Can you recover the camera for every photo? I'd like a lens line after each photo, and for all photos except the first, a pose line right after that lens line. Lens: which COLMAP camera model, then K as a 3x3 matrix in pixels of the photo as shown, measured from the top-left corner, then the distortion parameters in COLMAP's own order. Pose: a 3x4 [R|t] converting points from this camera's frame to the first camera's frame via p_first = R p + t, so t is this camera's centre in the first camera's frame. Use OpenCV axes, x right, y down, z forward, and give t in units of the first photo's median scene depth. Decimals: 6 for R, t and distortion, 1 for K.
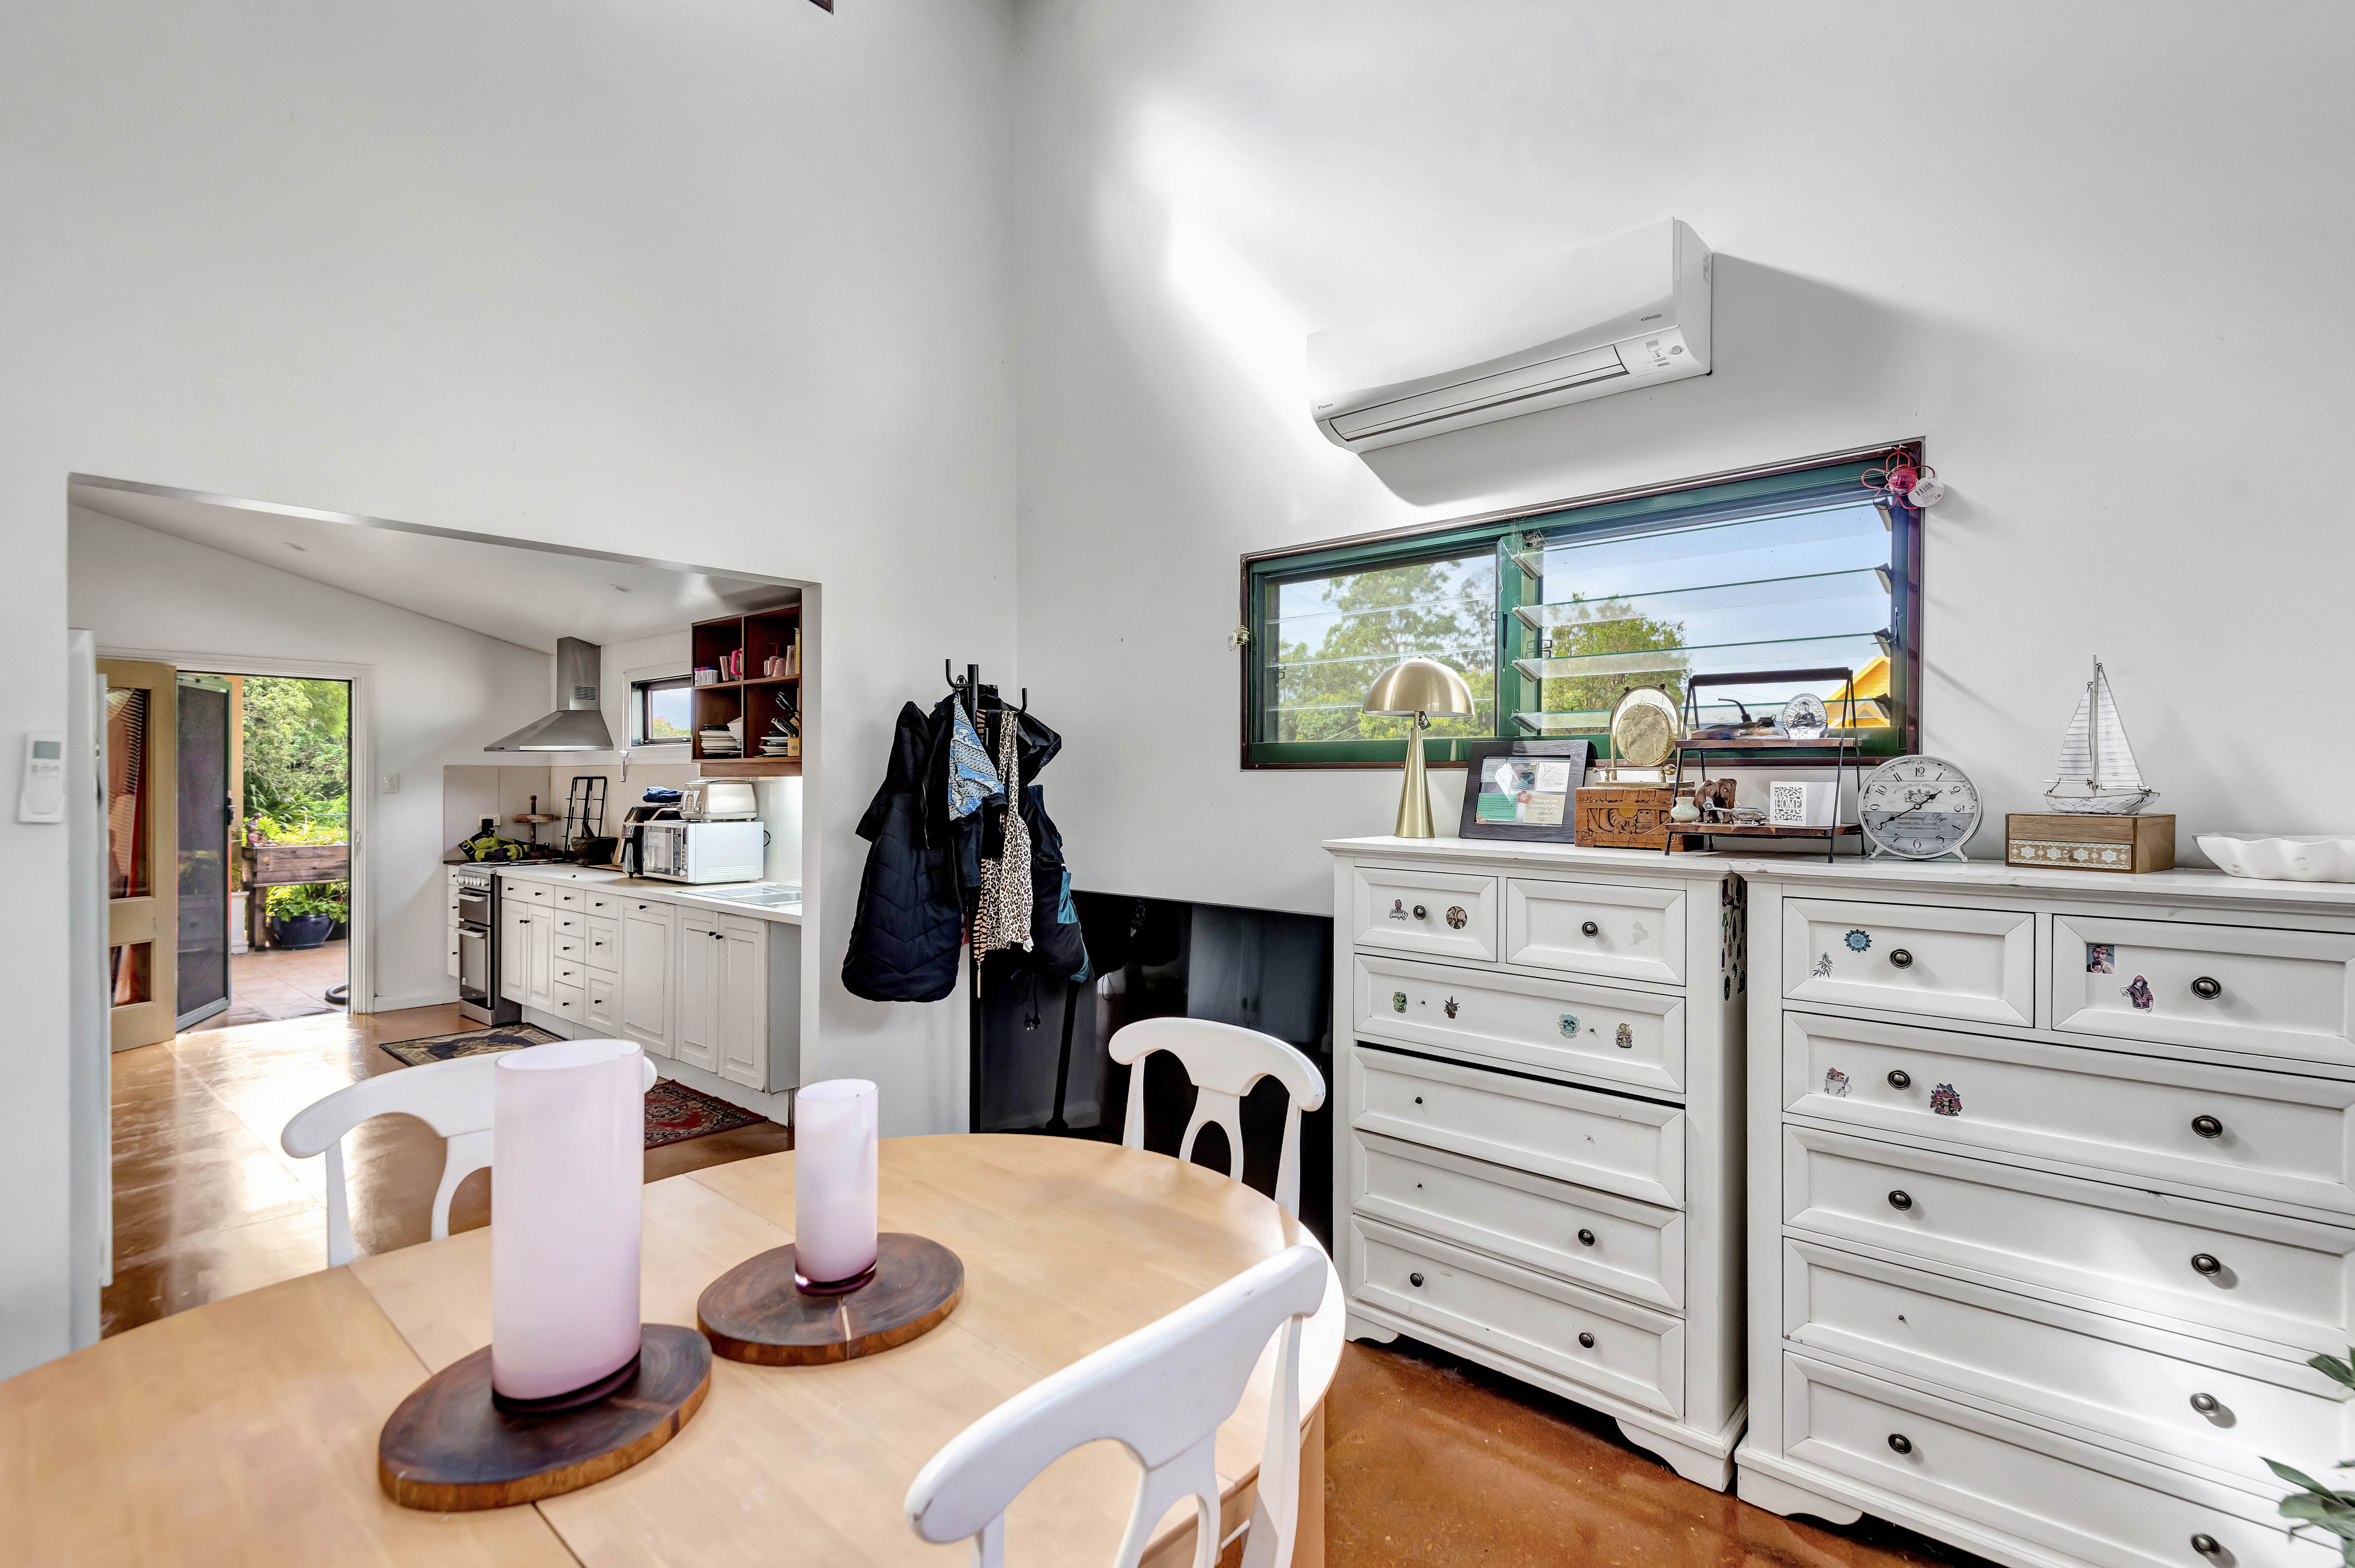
lens RADIAL K [[1080.8, 0, 1209.5], [0, 1080.8, 773.8], [0, 0, 1]] dist [0.024673, -0.015308]
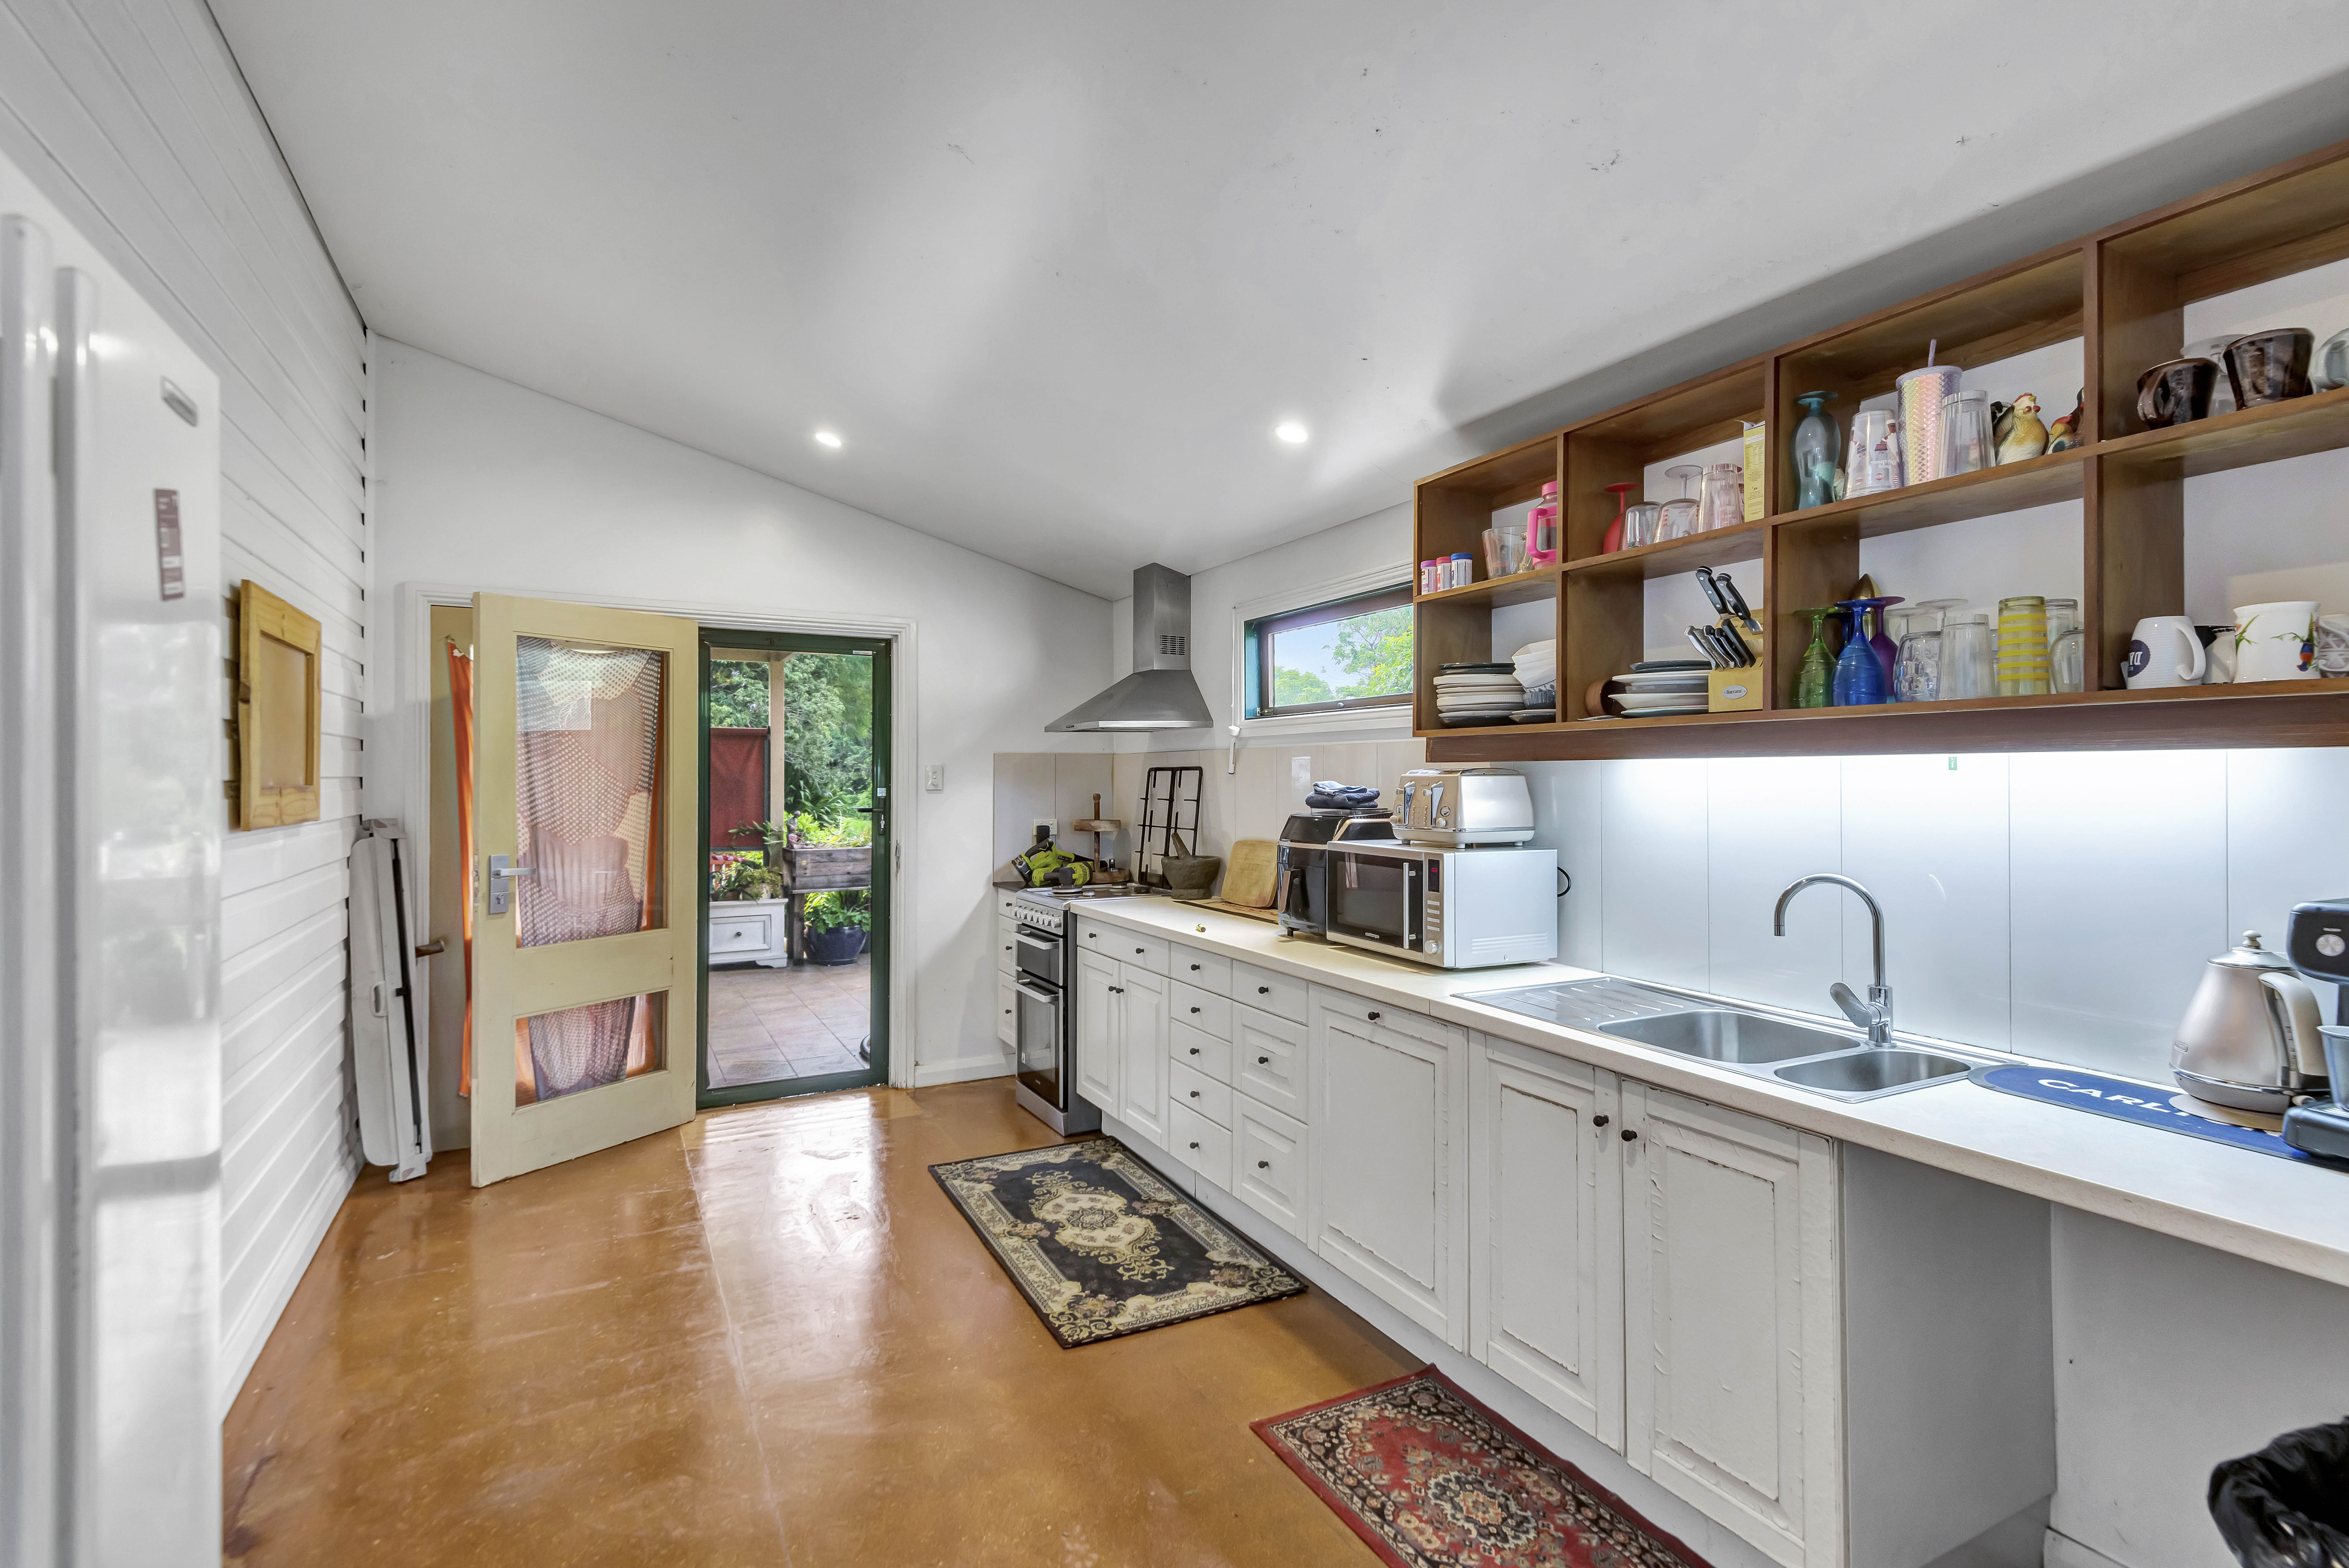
lens RADIAL K [[1078.1, 0, 1206.4], [0, 1078.1, 773.8], [0, 0, 1]] dist [0.024673, -0.015308]
pose [[0.934232, 0.002149, -0.356660, -0.392298], [-0.002444, 0.999997, -0.000378, 0.008859], [0.356658, 0.001225, 0.934234, 0.471883]]
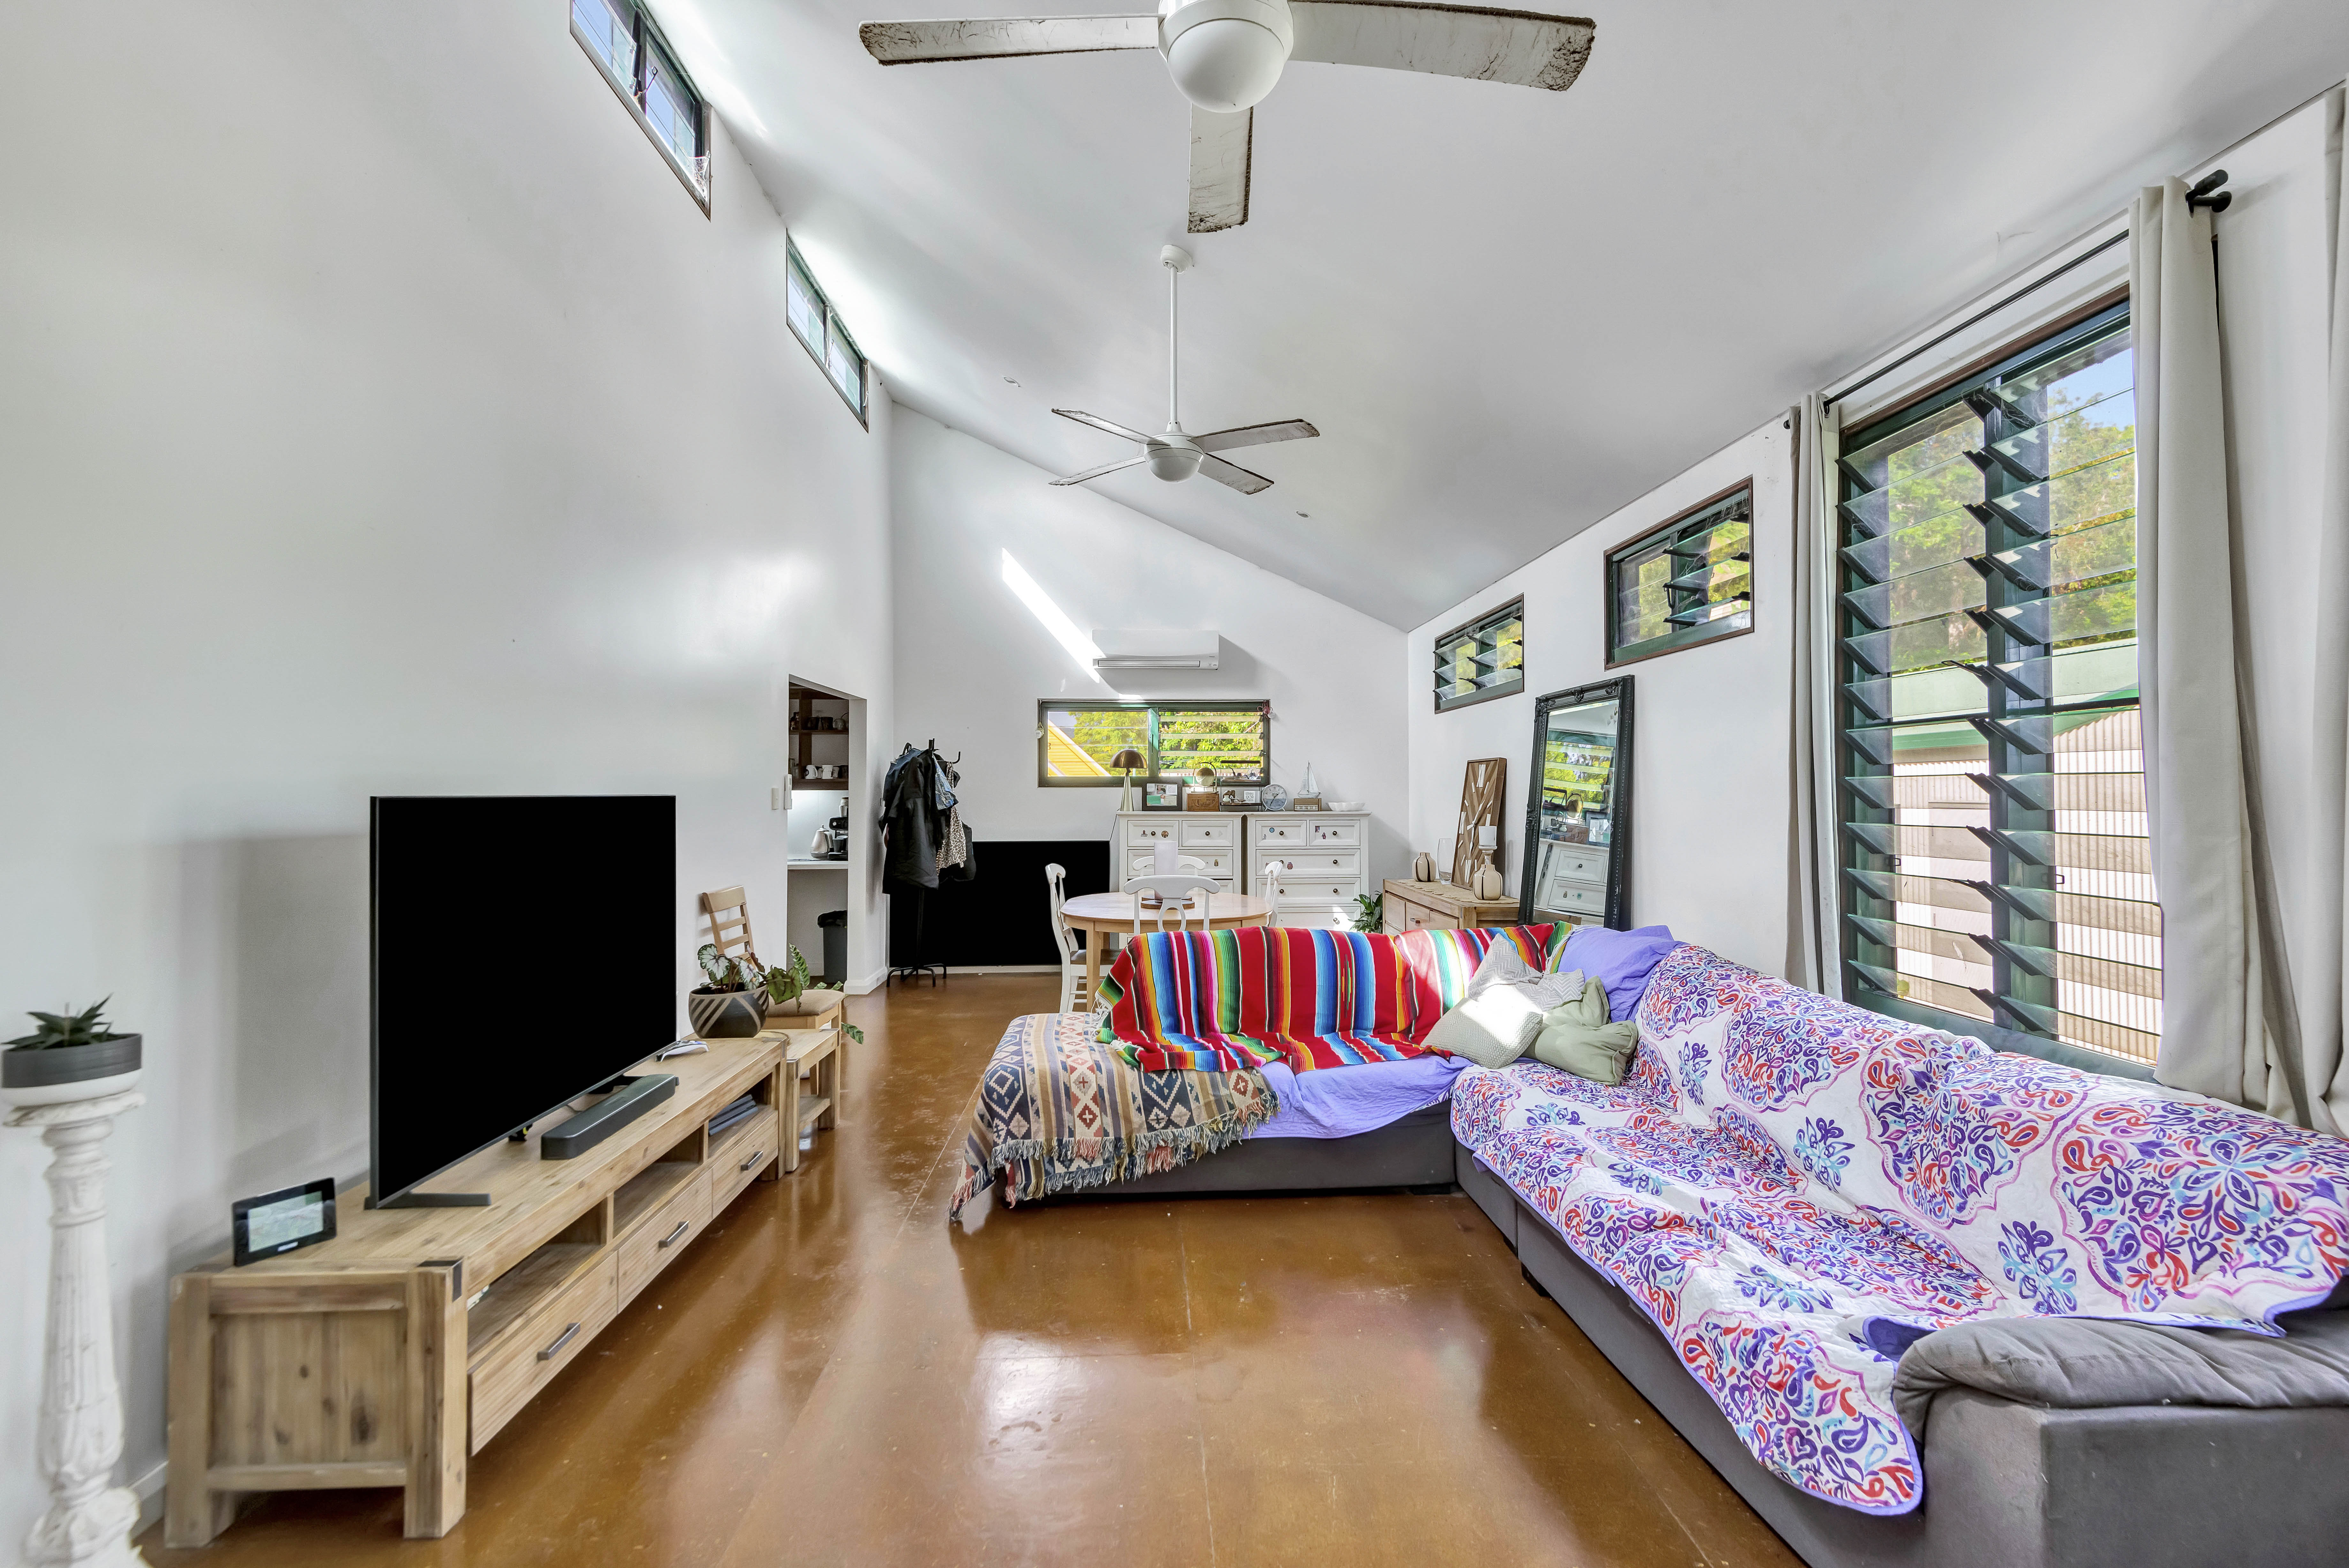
lens RADIAL K [[1078.1, 0, 1206.4], [0, 1078.1, 773.8], [0, 0, 1]] dist [0.024673, -0.015308]
pose [[0.703170, 0.009540, 0.710958, -0.956299], [0.001345, 0.999890, -0.014747, 0.001353], [-0.711021, 0.011326, 0.703080, -0.648669]]
